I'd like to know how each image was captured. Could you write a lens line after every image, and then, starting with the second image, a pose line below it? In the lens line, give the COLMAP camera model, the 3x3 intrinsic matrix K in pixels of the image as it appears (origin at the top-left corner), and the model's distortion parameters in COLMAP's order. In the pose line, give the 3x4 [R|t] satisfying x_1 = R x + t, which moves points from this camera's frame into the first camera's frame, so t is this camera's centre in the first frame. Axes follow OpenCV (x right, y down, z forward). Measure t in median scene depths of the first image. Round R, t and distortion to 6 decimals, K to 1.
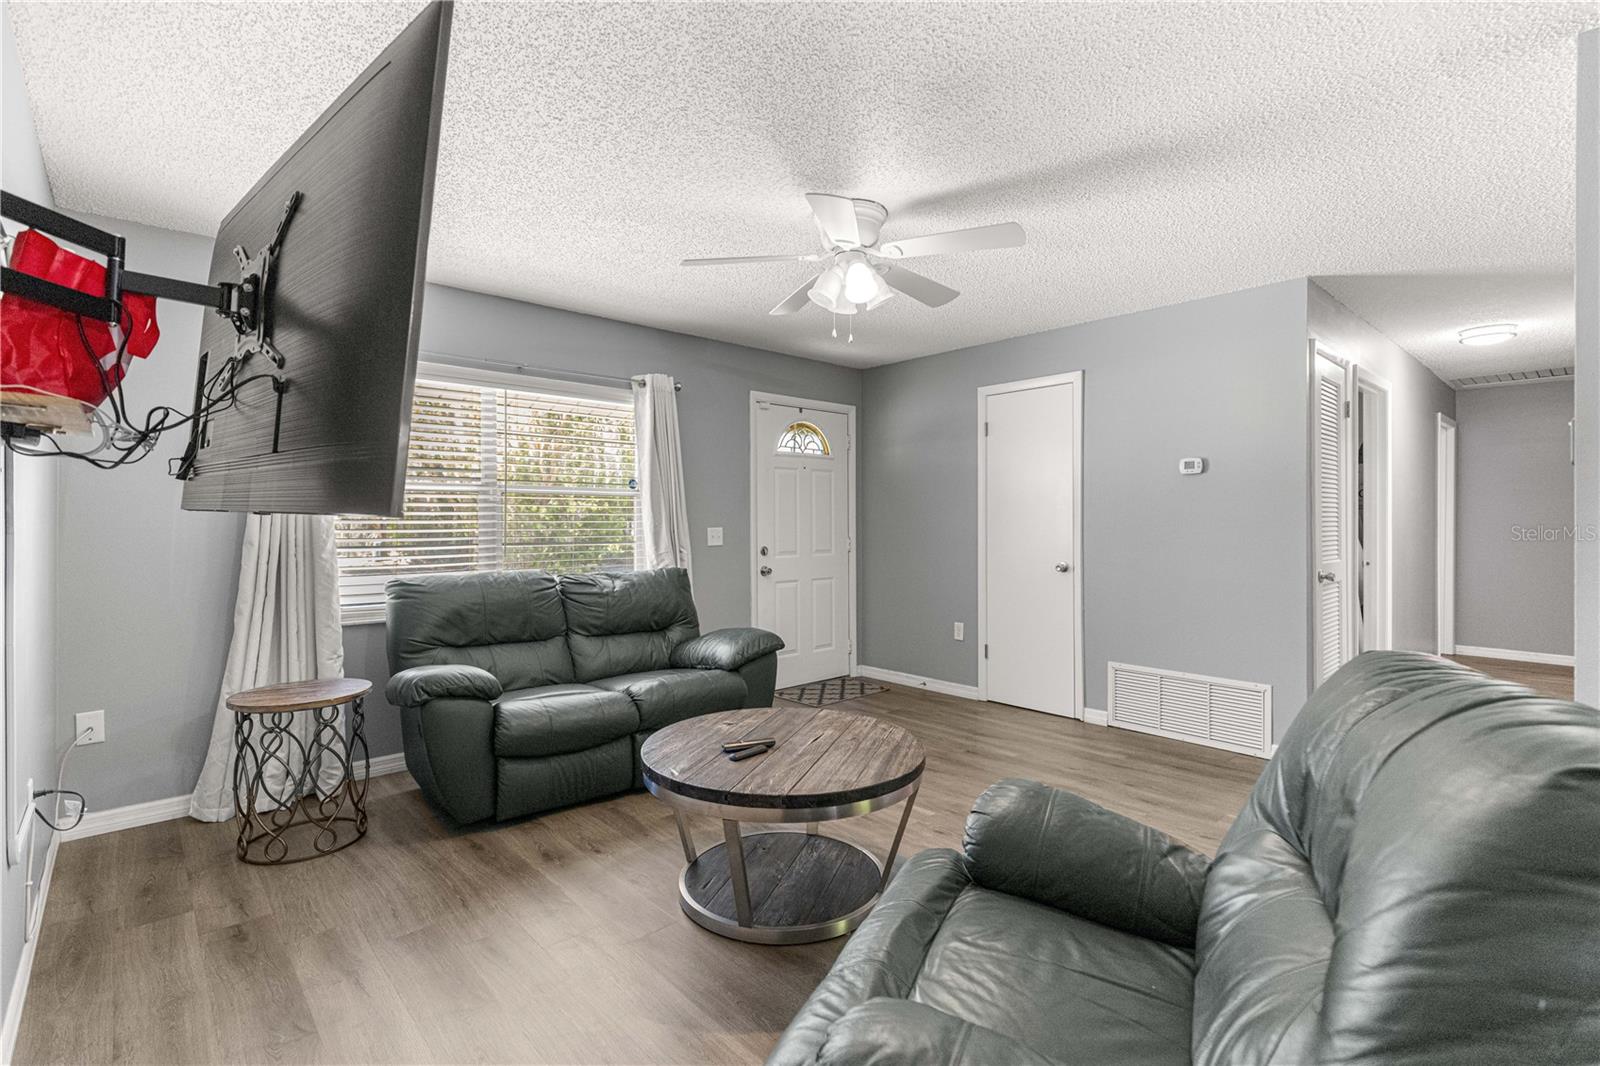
lens RADIAL K [[743.0, 0, 802.7], [0, 743.0, 517.6], [0, 0, 1]] dist [-0.000087, -0.000529]
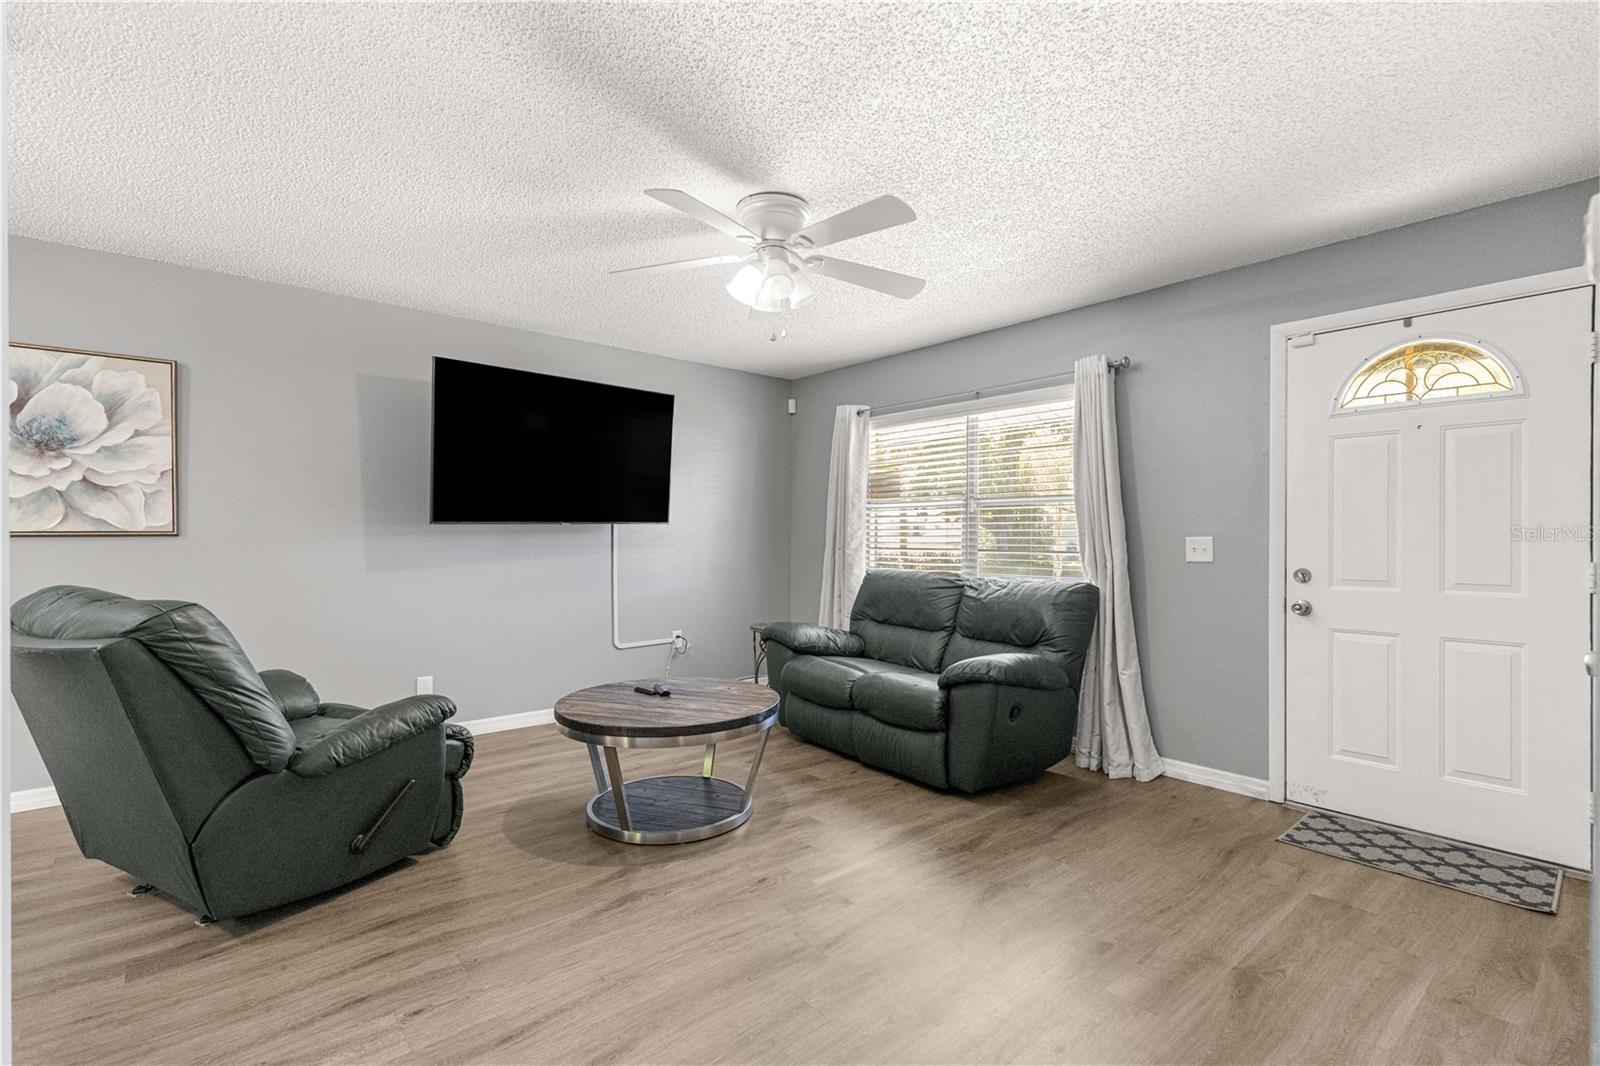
lens RADIAL K [[740.4, 0, 799.7], [0, 740.4, 542.7], [0, 0, 1]] dist [0.003597, -0.000468]
pose [[-0.043174, 0.006183, -0.999048, 0.697361], [-0.000273, 0.999981, 0.006201, 0.016844], [0.999068, 0.000541, -0.043171, 0.722703]]
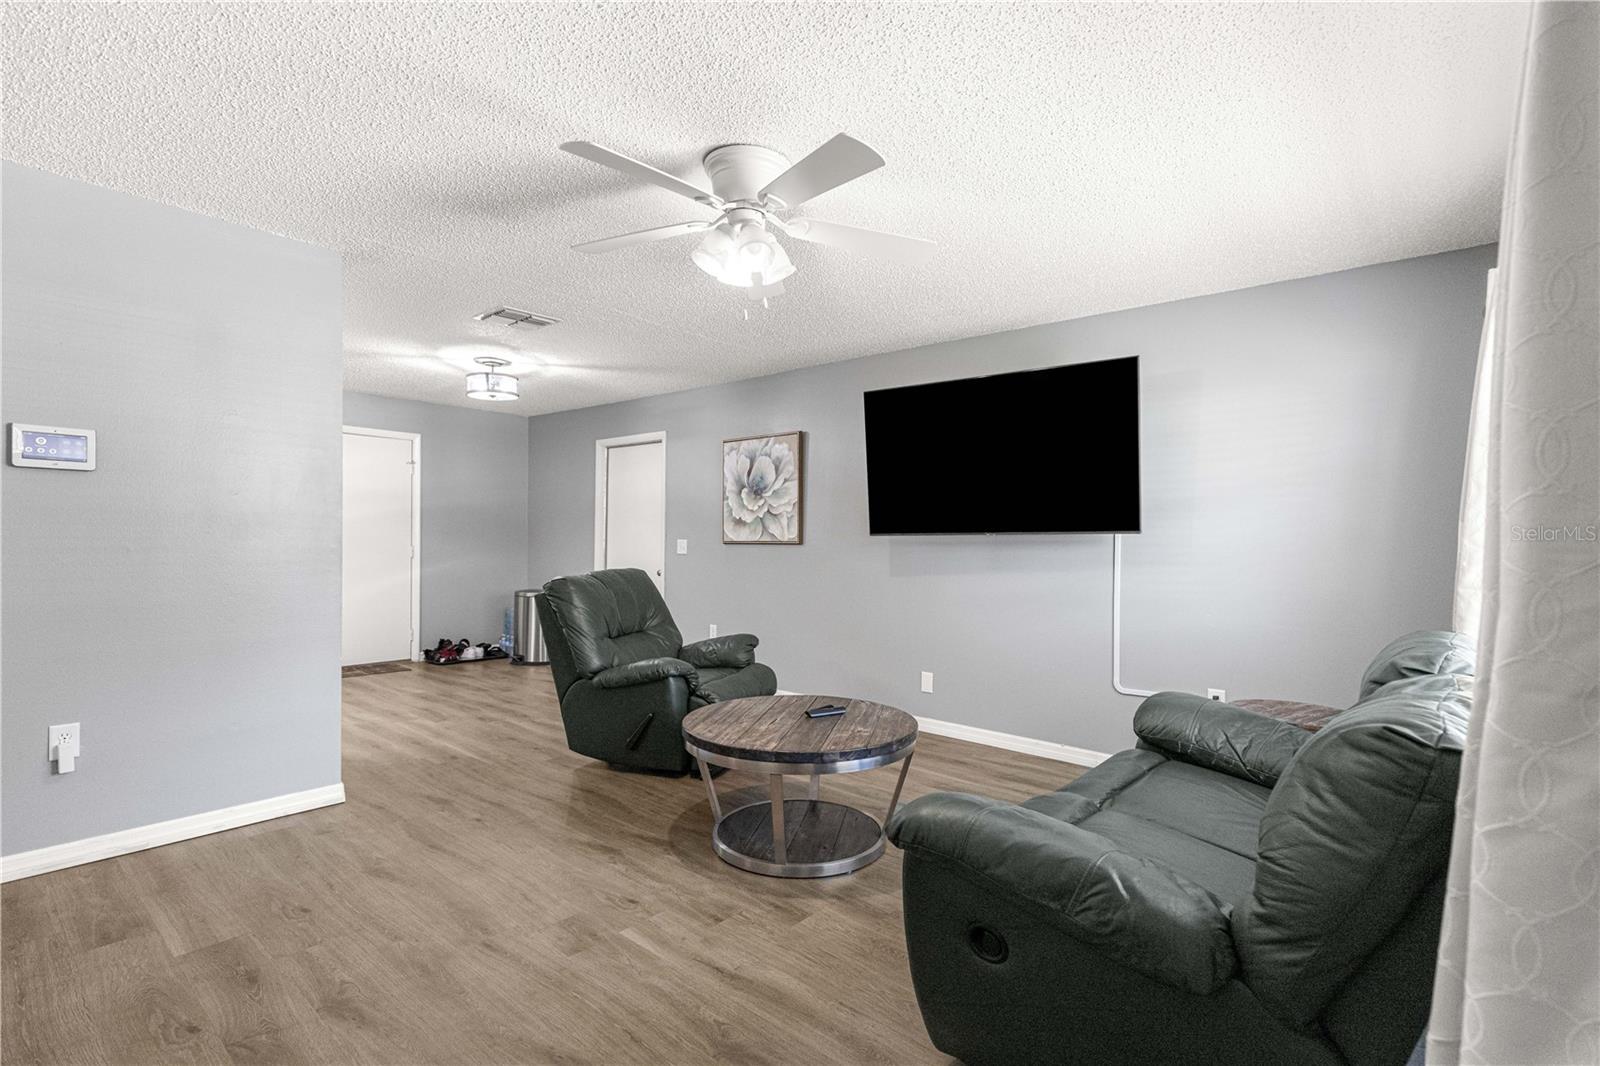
lens RADIAL K [[740.4, 0, 799.7], [0, 740.4, 542.7], [0, 0, 1]] dist [0.003597, -0.000468]
pose [[-0.993599, -0.012494, -0.112268, 0.063711], [-0.012702, 0.999919, 0.001139, 0.010272], [0.112245, 0.002557, -0.993677, 1.239413]]
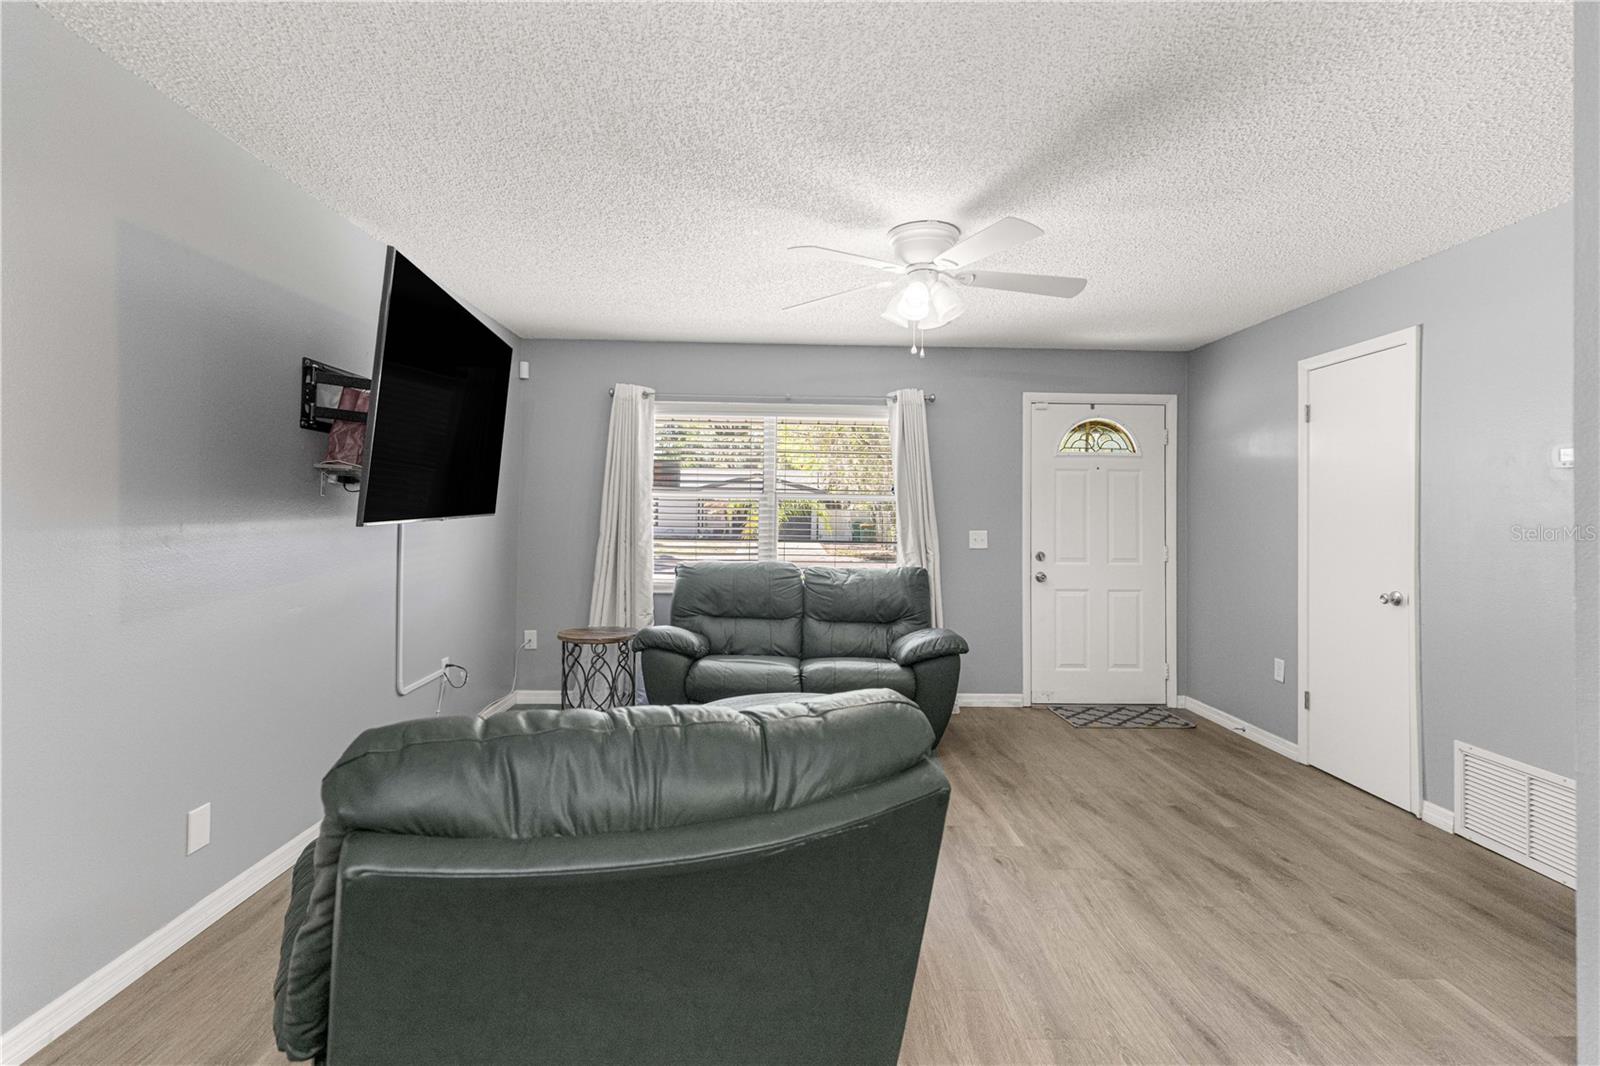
lens RADIAL K [[746.2, 0, 796.0], [0, 746.2, 498.1], [0, 0, 1]] dist [0.001173, -0.000466]
pose [[0.754521, -0.001948, -0.656274, 0.411358], [-0.011363, 0.999807, -0.016032, -0.013750], [0.656178, 0.019553, 0.754353, 0.069495]]
